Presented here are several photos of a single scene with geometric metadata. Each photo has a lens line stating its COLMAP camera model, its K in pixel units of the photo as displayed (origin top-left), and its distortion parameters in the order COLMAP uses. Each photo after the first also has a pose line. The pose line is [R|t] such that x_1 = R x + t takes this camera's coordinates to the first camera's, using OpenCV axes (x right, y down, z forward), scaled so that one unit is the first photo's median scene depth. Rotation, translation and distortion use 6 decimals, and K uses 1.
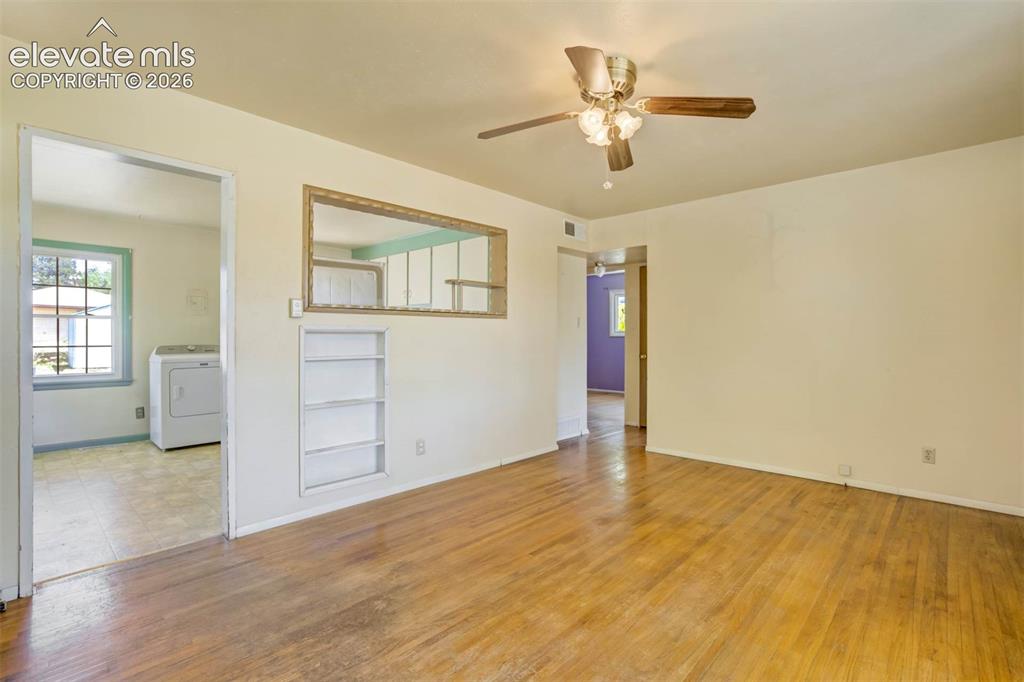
lens RADIAL K [[475.8, 0, 518.6], [0, 475.8, 352.2], [0, 0, 1]] dist [-0.048514, 0.024287]
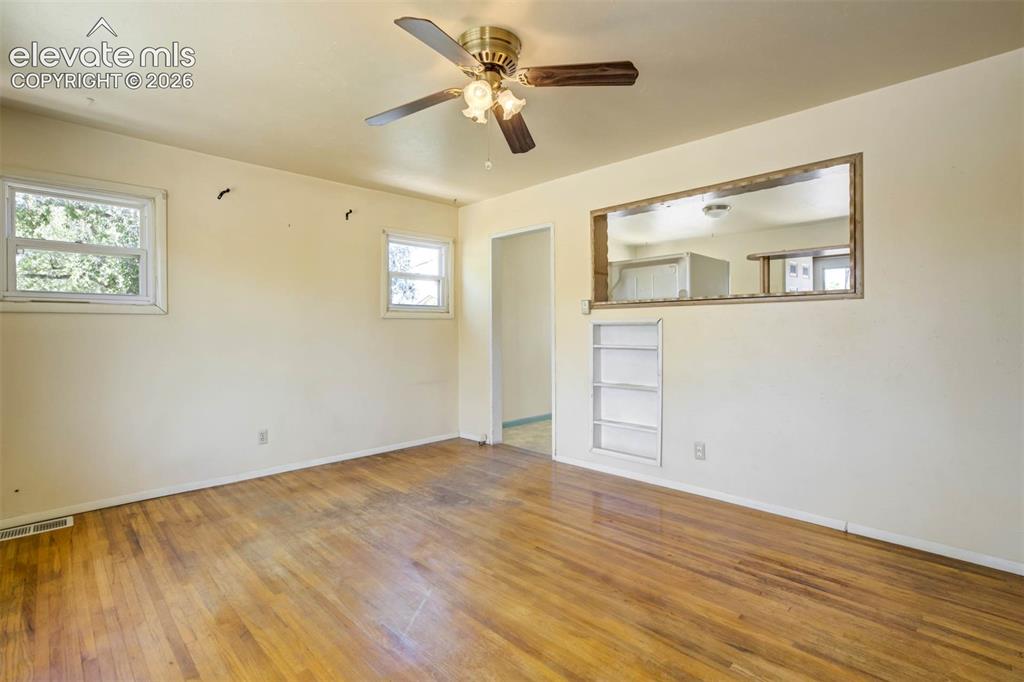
lens RADIAL K [[478.6, 0, 518.1], [0, 478.6, 346.0], [0, 0, 1]] dist [-0.046394, 0.023594]
pose [[-0.034221, 0.035534, -0.998782, 0.881224], [-0.026924, 0.998972, 0.036463, -0.029738], [0.999052, 0.028139, -0.033229, 0.850743]]
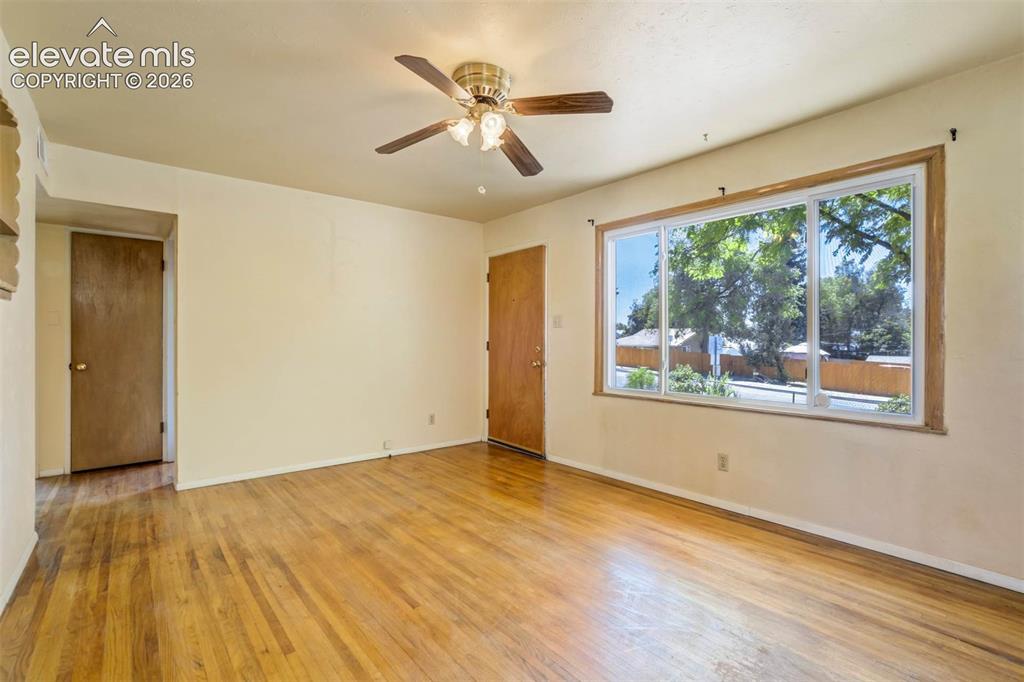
lens RADIAL K [[470.3, 0, 515.8], [0, 470.3, 338.9], [0, 0, 1]] dist [-0.024352, 0.008266]
pose [[0.130581, 0.000073, 0.991438, -0.646639], [0.028238, 0.999594, -0.003792, -0.021890], [-0.991035, 0.028491, 0.130526, 0.615786]]
